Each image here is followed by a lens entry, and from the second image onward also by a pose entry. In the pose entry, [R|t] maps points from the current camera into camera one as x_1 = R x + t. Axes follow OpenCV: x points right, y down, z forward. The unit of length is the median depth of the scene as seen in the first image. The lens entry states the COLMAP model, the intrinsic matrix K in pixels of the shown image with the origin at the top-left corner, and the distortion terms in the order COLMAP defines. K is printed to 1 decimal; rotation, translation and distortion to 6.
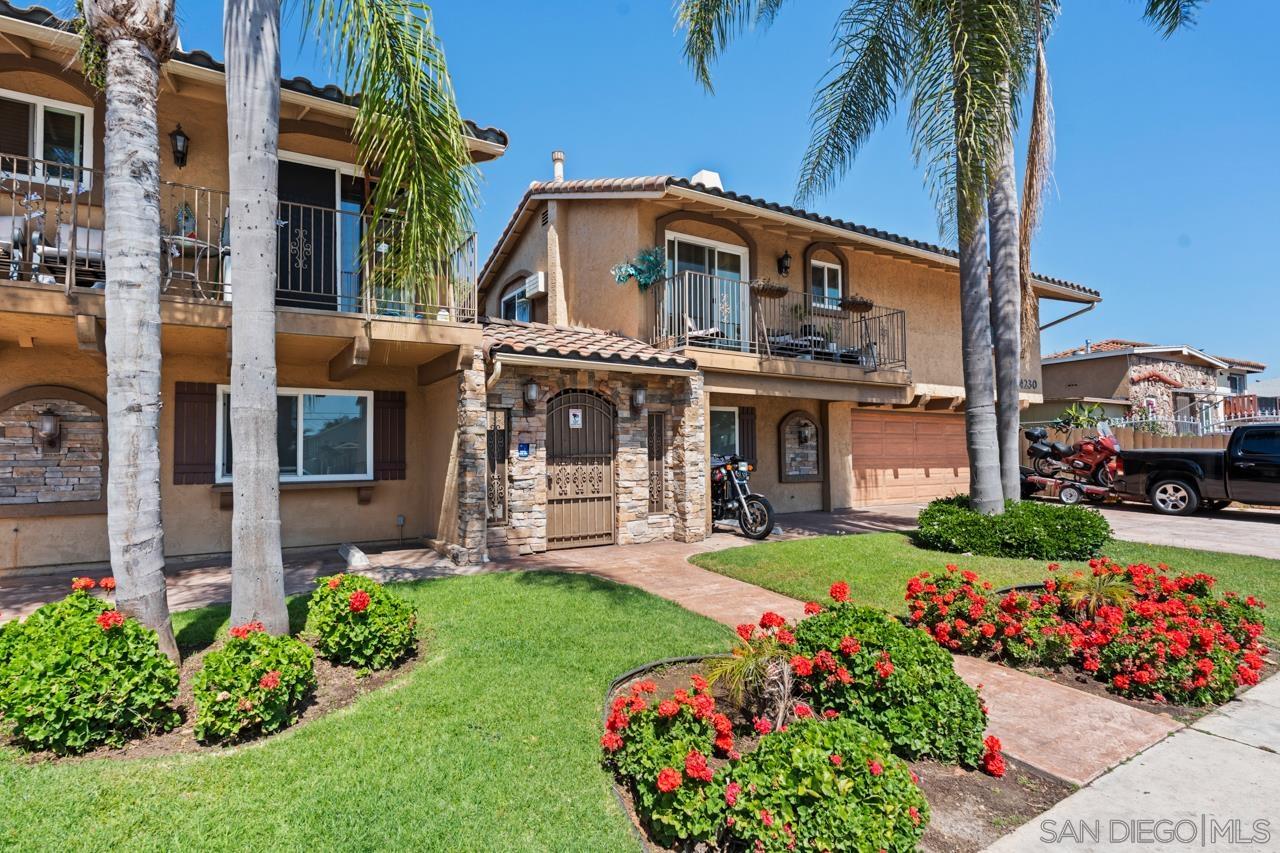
lens RADIAL K [[638.8, 0, 639.0], [0, 638.8, 430.3], [0, 0, 1]] dist [0.000015, -0.001488]
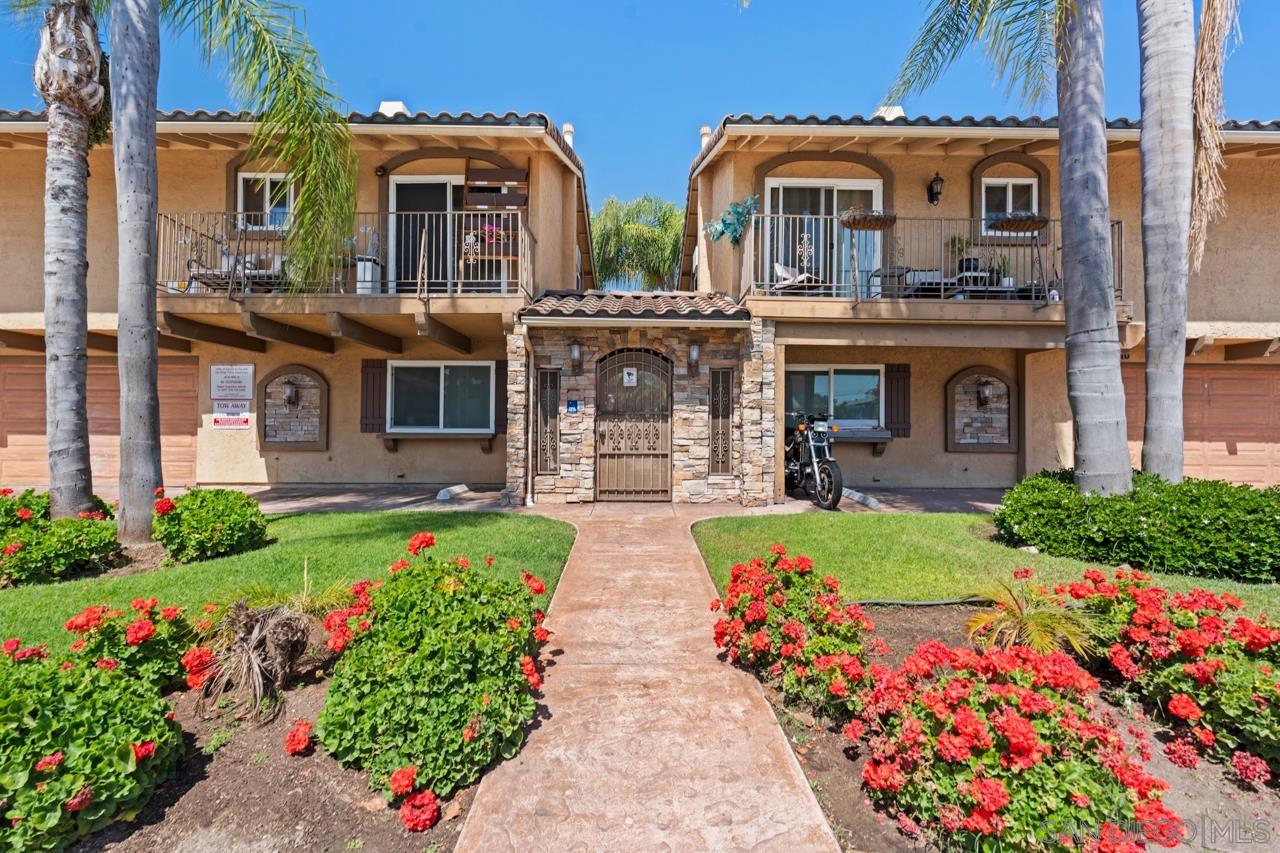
lens RADIAL K [[565.4, 0, 643.2], [0, 565.4, 422.8], [0, 0, 1]] dist [-0.005308, 0.000793]
pose [[0.856144, 0.004789, -0.516716, 0.377028], [0.007141, 0.999752, 0.021097, 0.035146], [0.516688, -0.021752, 0.855897, 0.218870]]
